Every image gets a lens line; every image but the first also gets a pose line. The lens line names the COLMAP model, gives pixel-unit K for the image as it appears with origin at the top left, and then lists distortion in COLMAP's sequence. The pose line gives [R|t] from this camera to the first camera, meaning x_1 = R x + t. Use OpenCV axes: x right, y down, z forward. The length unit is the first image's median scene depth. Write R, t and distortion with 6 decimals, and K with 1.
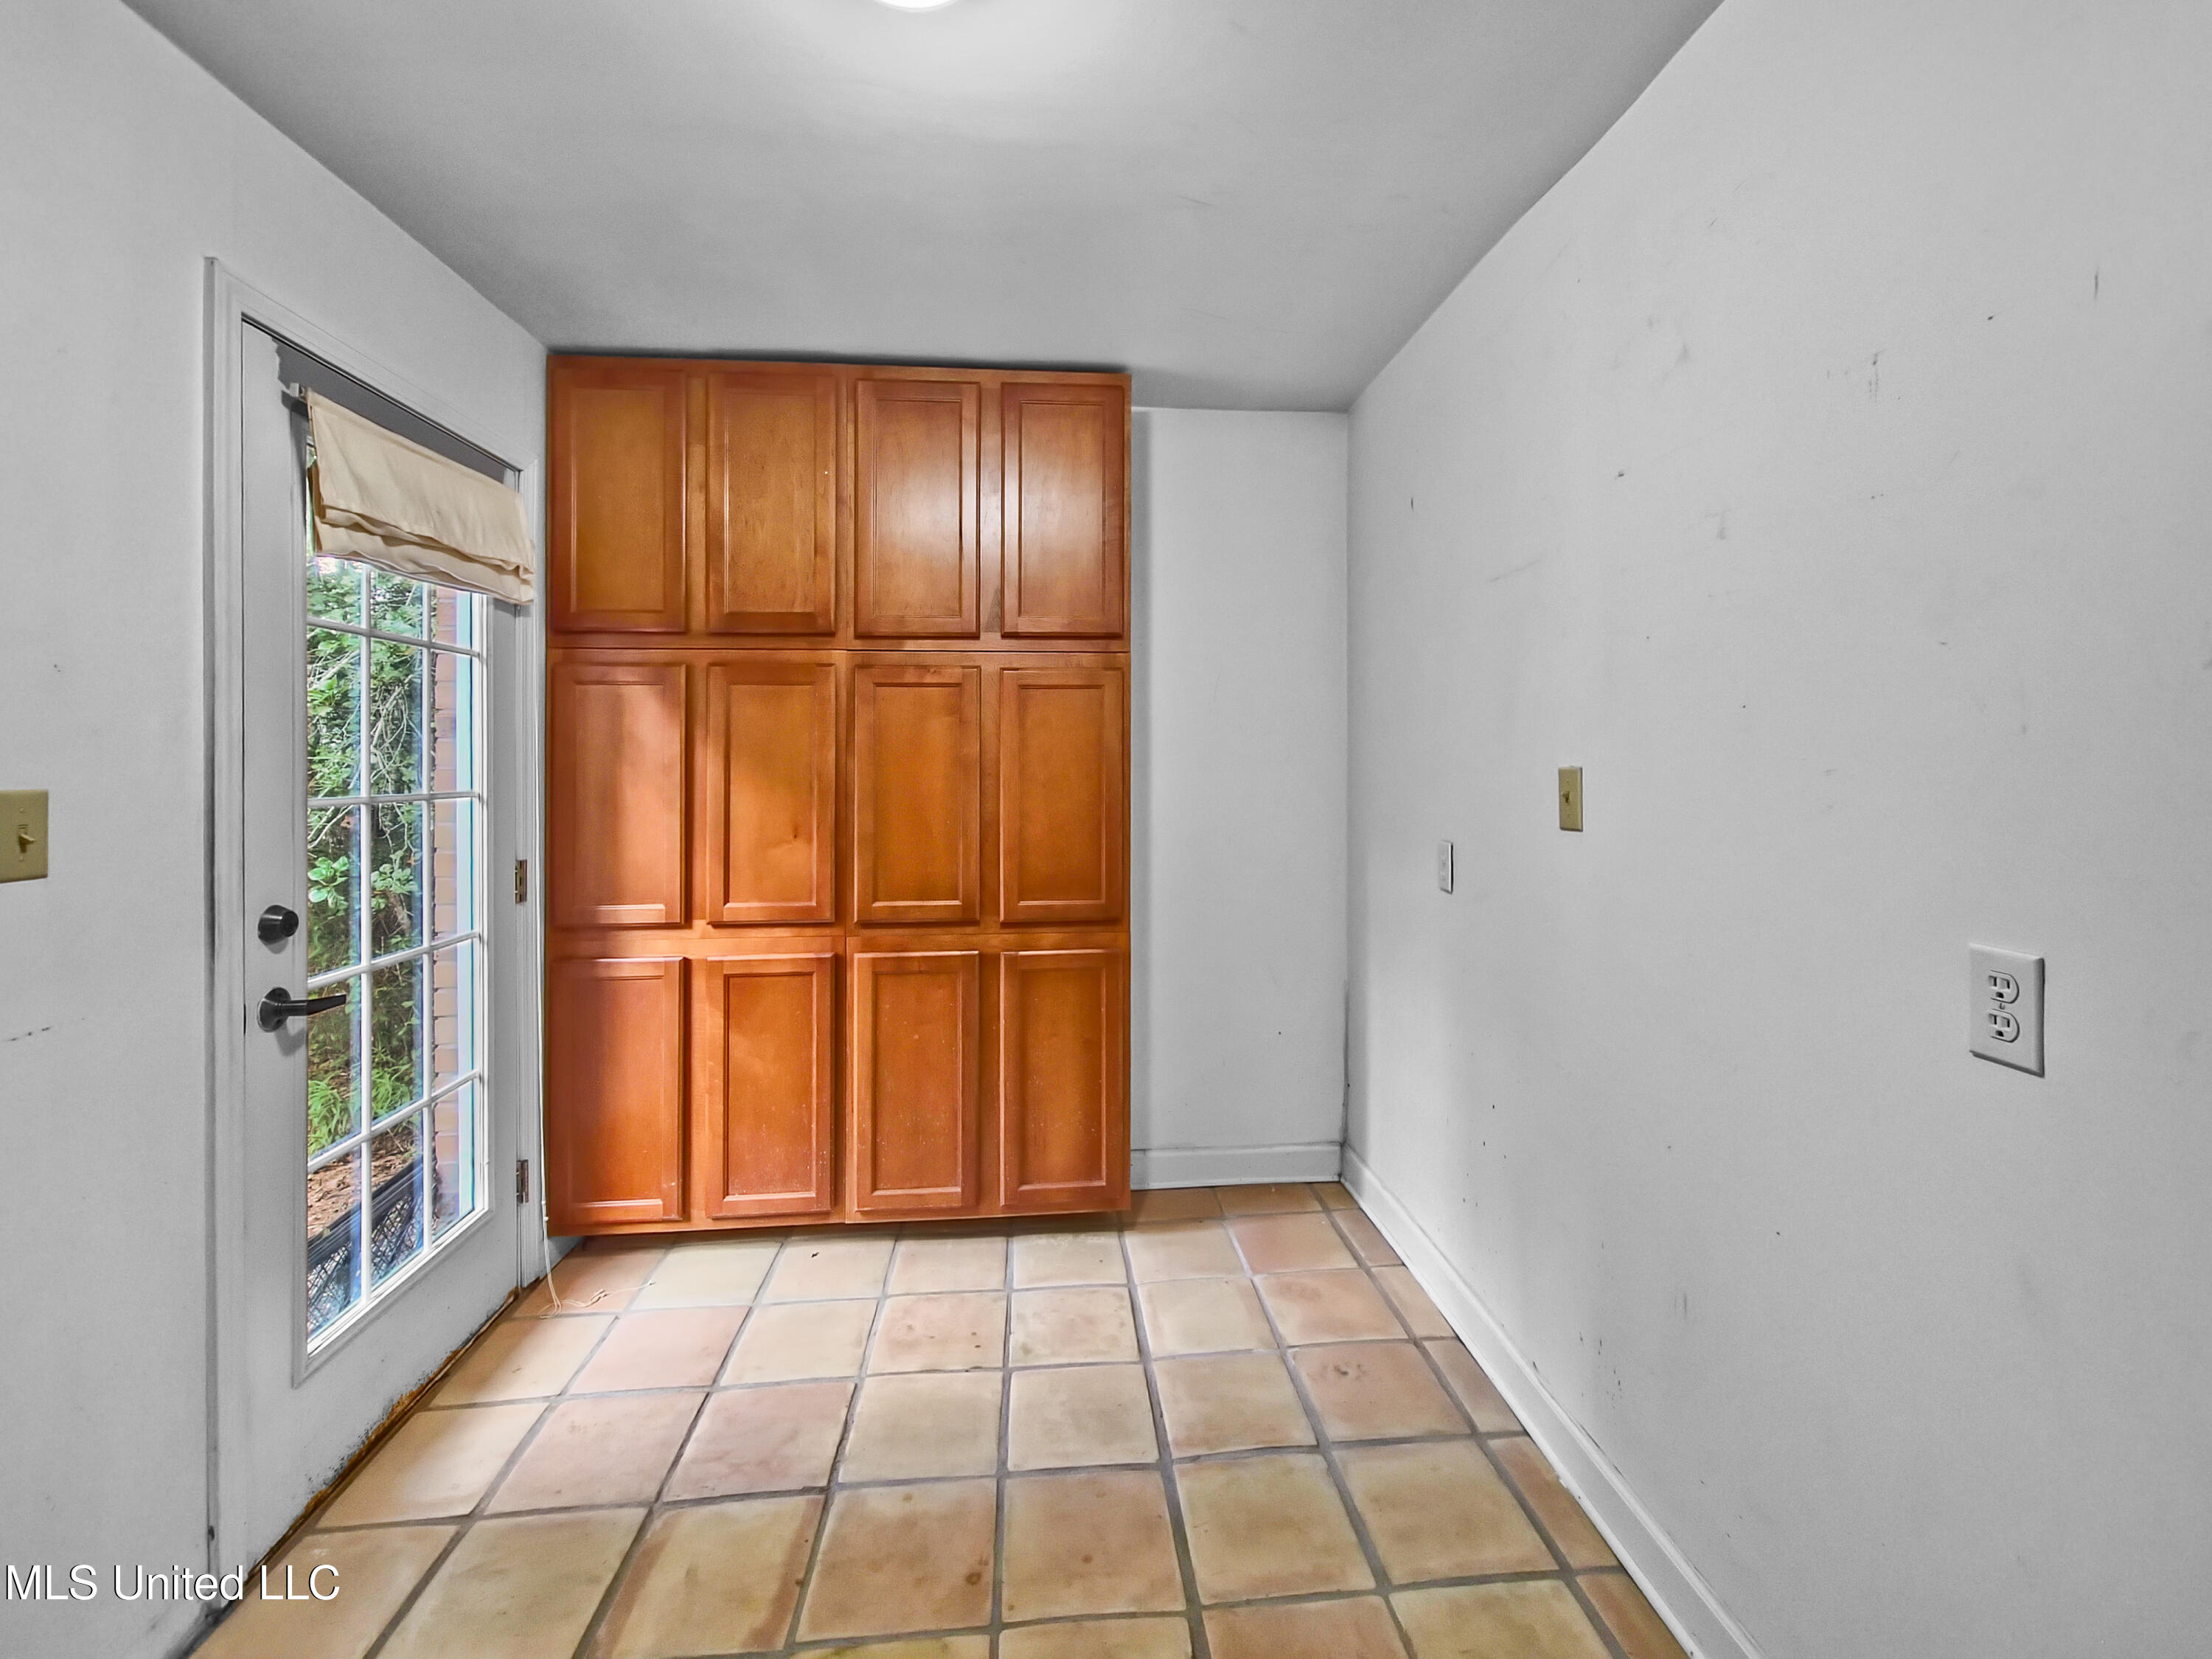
lens RADIAL K [[930.0, 0, 1102.5], [0, 930.0, 766.9], [0, 0, 1]] dist [-0.000865, 0.000115]
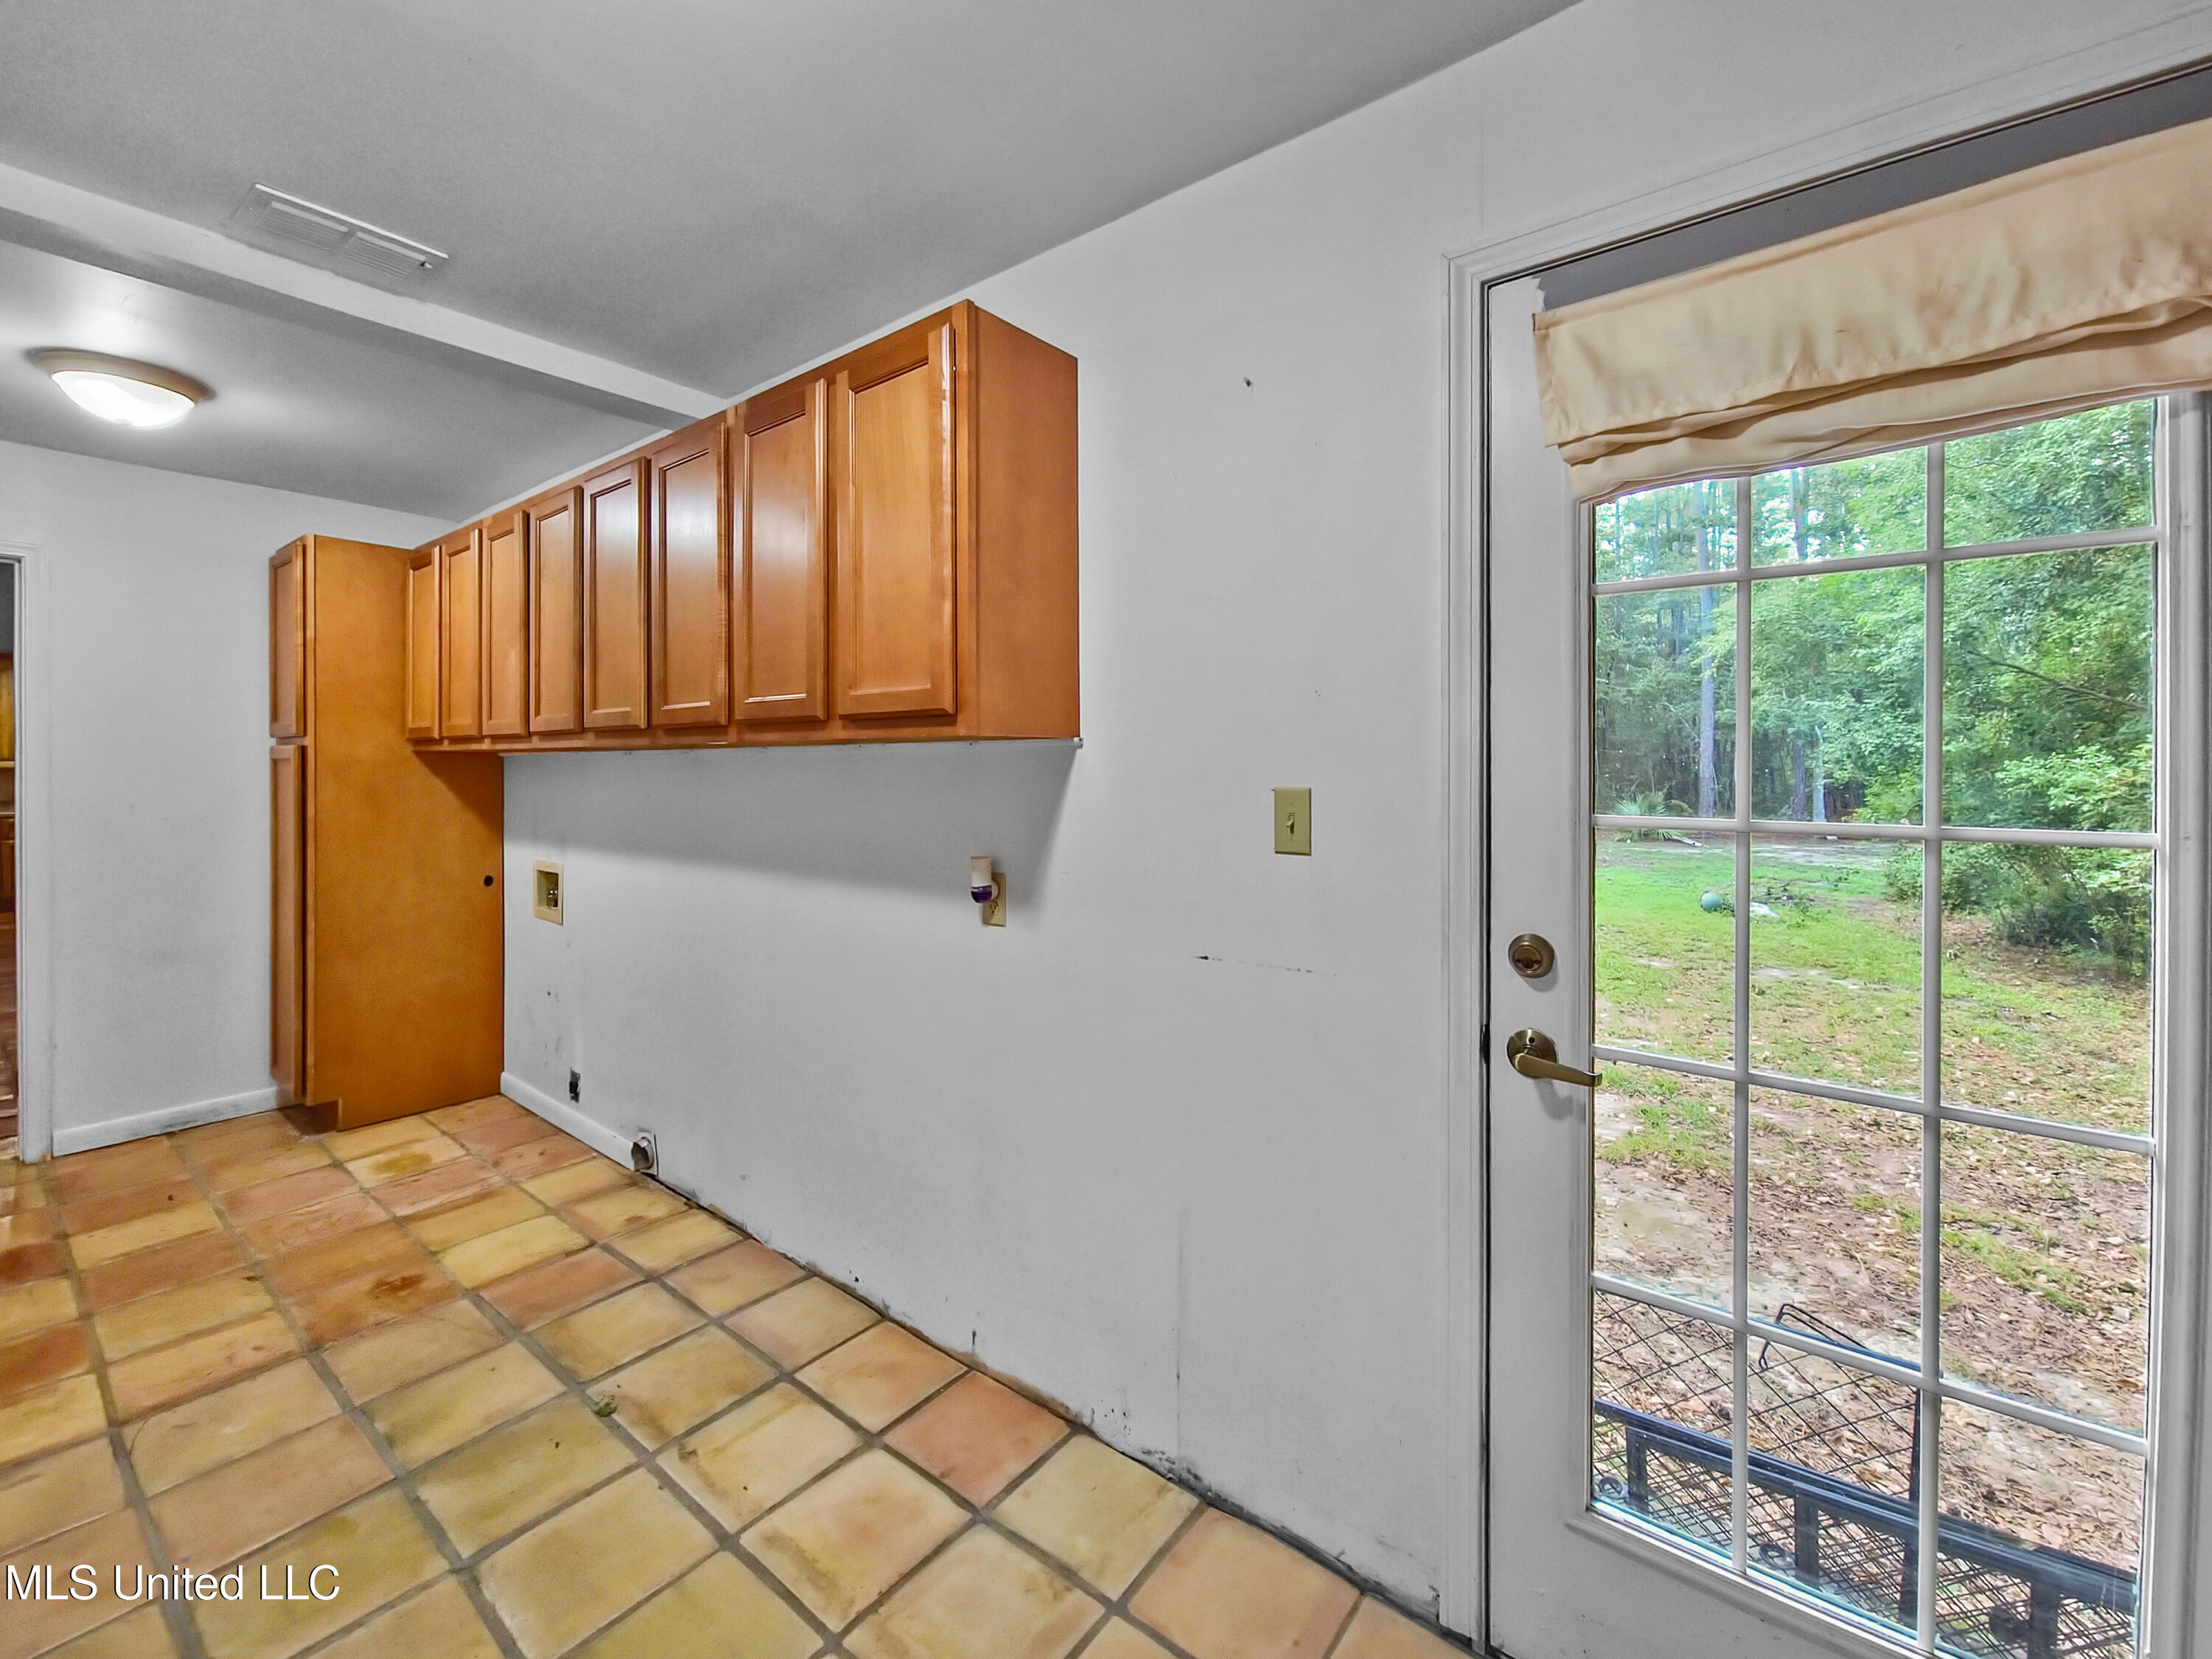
lens RADIAL K [[930.0, 0, 1102.5], [0, 930.0, 766.9], [0, 0, 1]] dist [-0.000865, 0.000115]
pose [[-0.687057, 0.003500, -0.726595, 0.014810], [-0.001597, 0.999979, 0.006327, -0.009880], [0.726602, 0.005507, -0.687037, 1.207904]]
